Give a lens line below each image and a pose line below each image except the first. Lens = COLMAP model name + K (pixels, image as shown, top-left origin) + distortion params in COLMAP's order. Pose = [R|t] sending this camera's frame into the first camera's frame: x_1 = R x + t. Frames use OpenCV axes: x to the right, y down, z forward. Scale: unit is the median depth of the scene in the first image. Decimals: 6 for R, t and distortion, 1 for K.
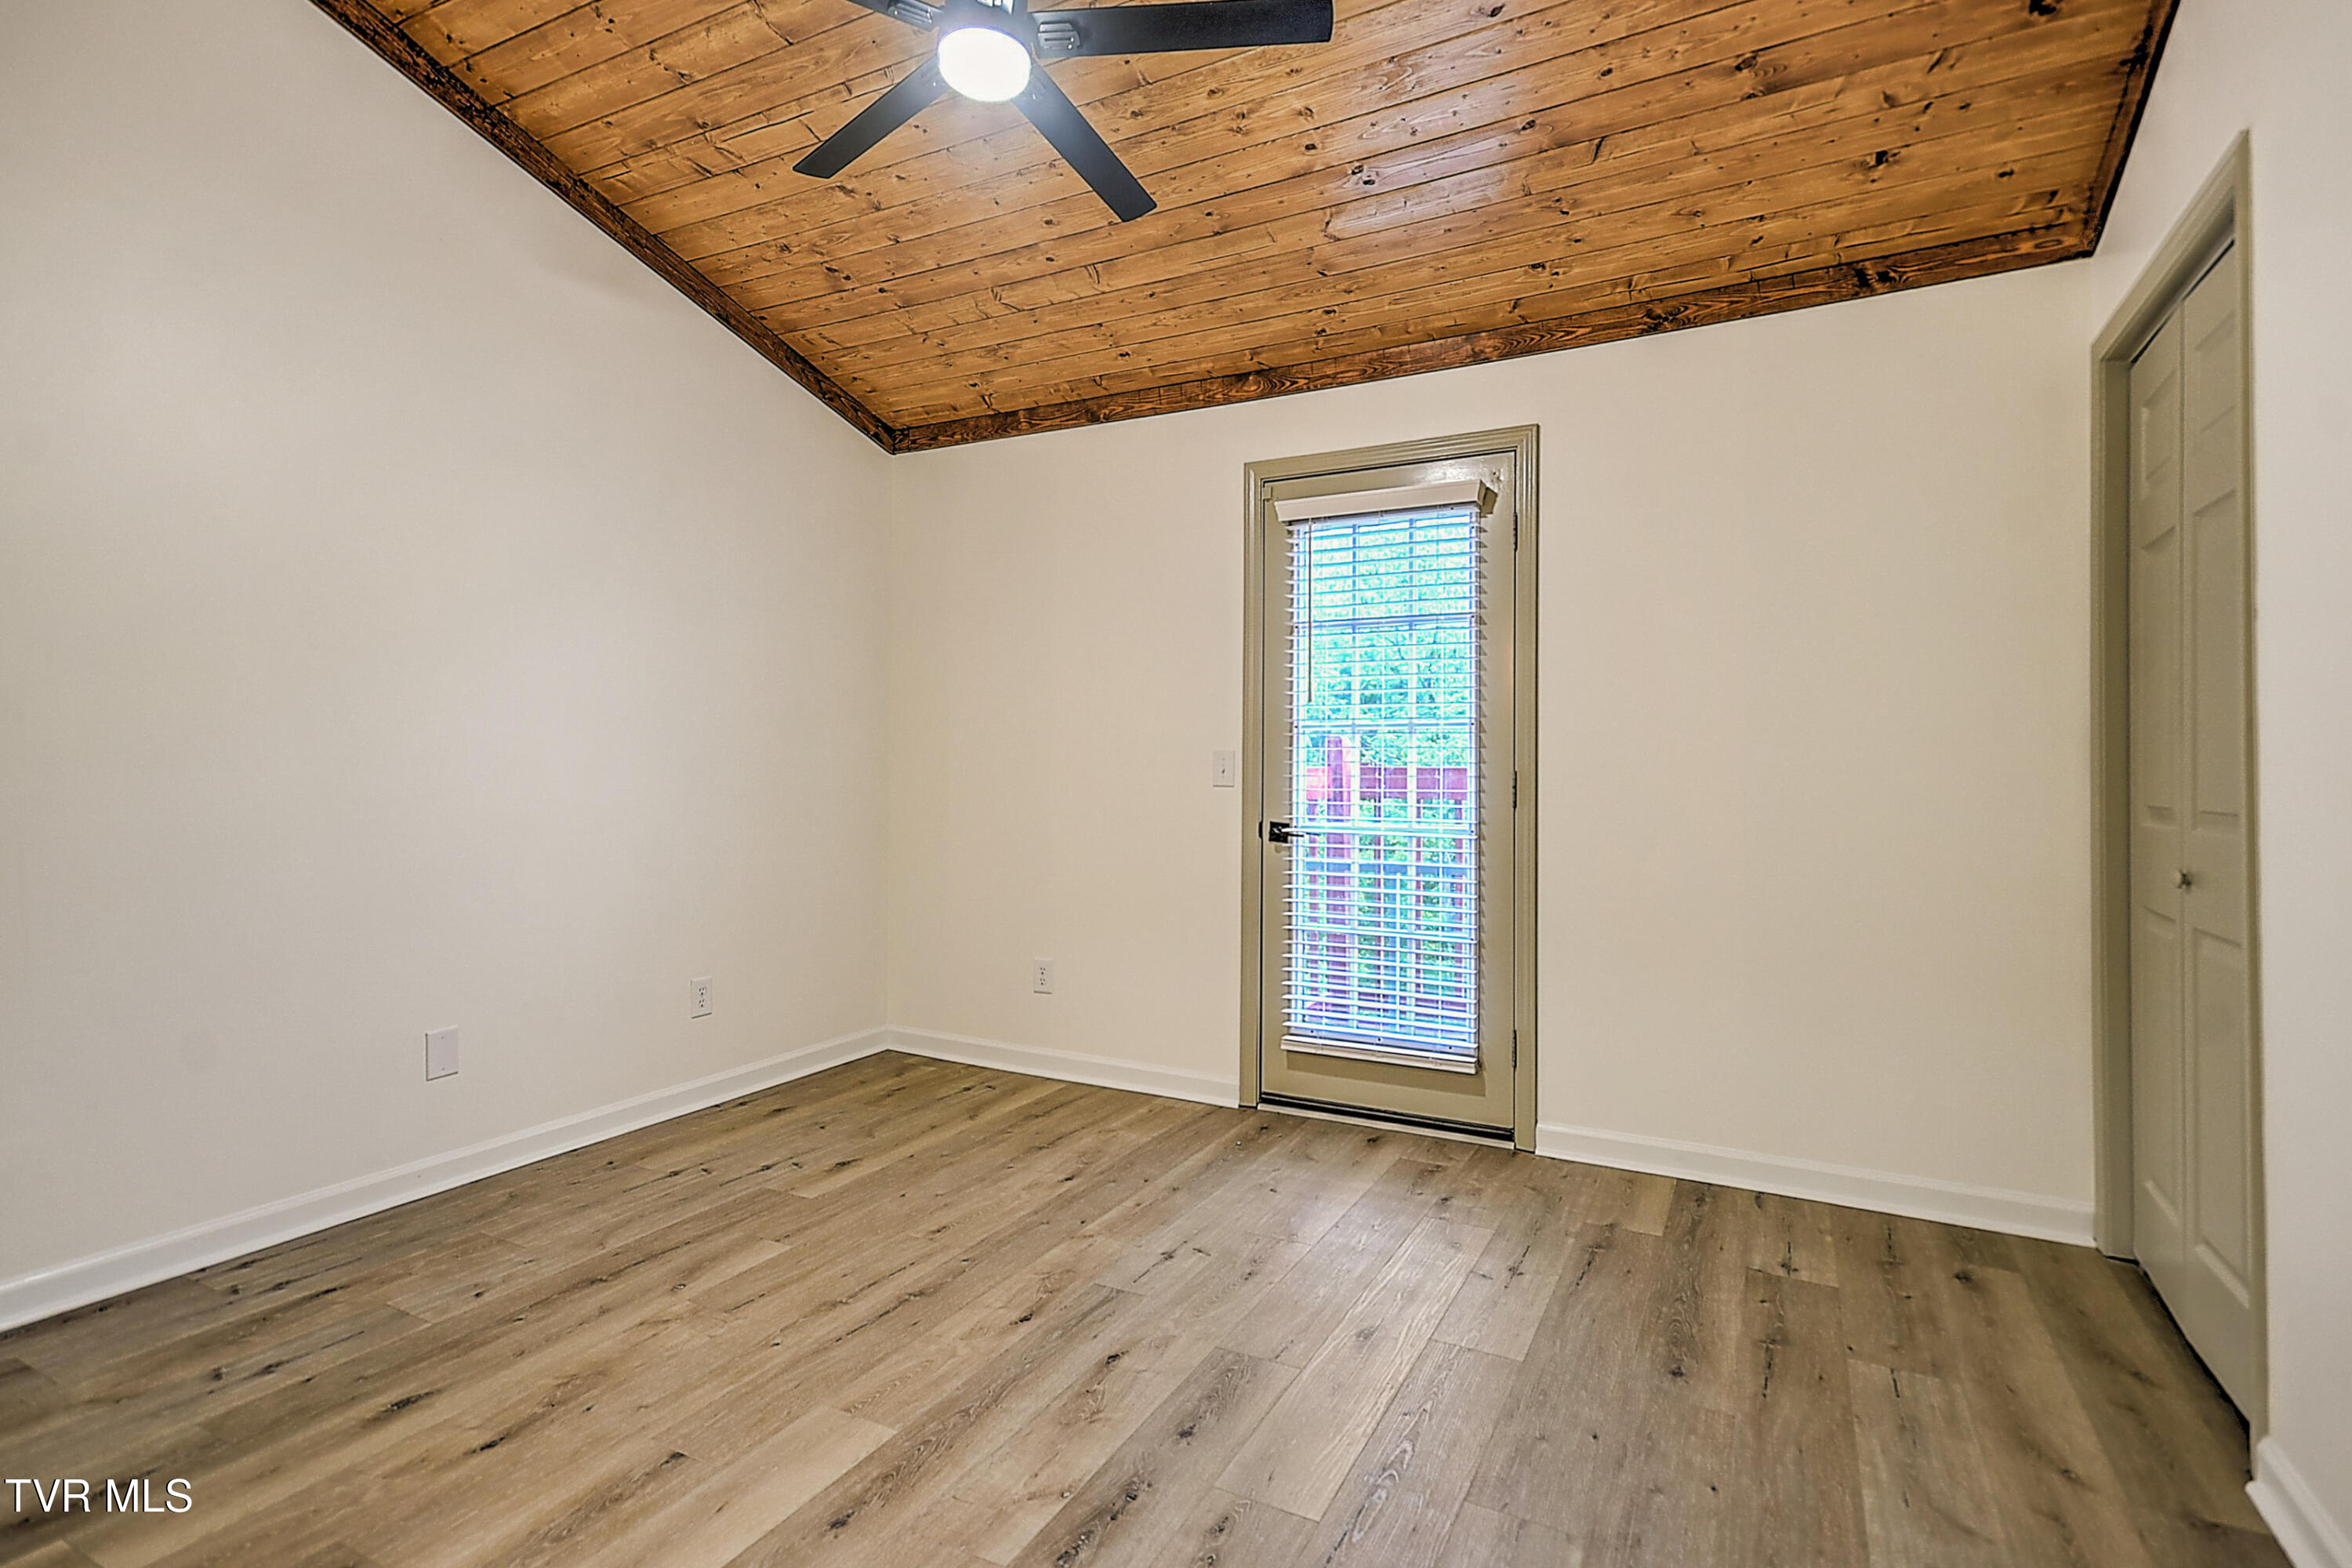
lens RADIAL K [[1127.3, 0, 1167.1], [0, 1127.3, 777.6], [0, 0, 1]] dist [-0.003560, -0.000641]
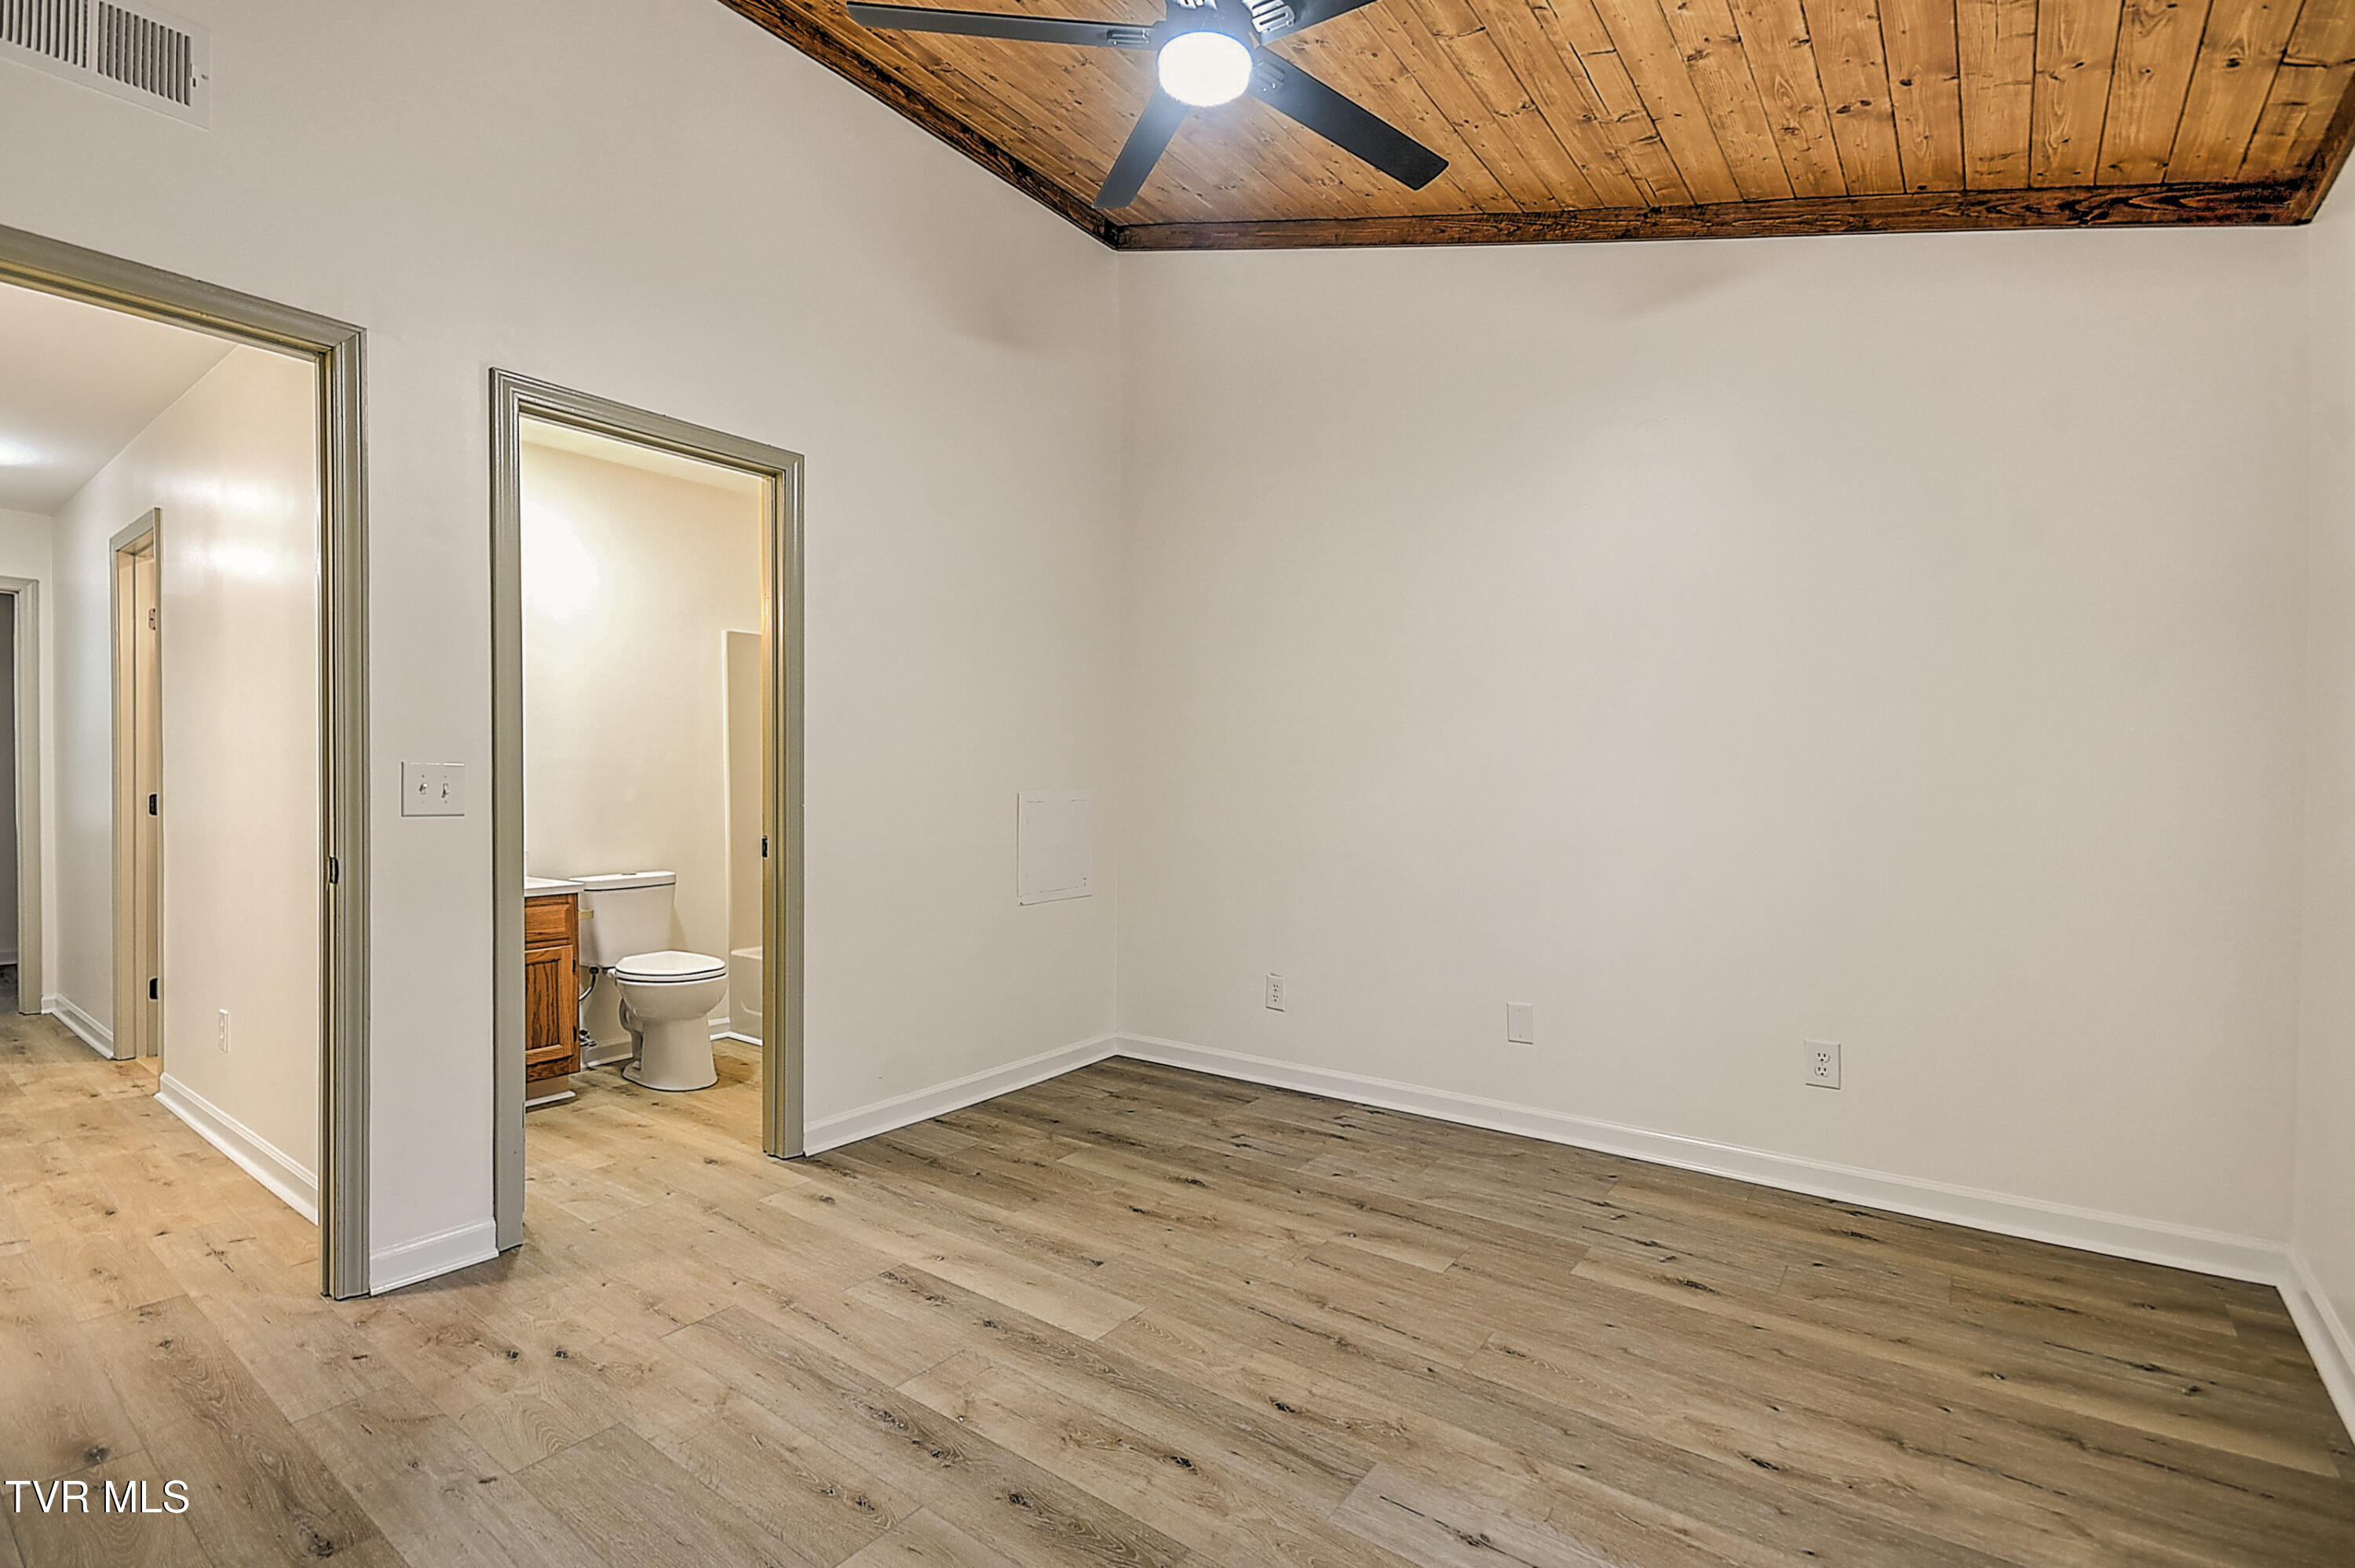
lens RADIAL K [[1076.8, 0, 1164.5], [0, 1076.8, 780.1], [0, 0, 1]] dist [-0.003990, -0.004526]
pose [[-0.166416, -0.006968, -0.986031, 0.645246], [-0.016266, 0.999858, -0.004320, -0.002483], [0.985921, 0.015320, -0.166506, 0.935807]]
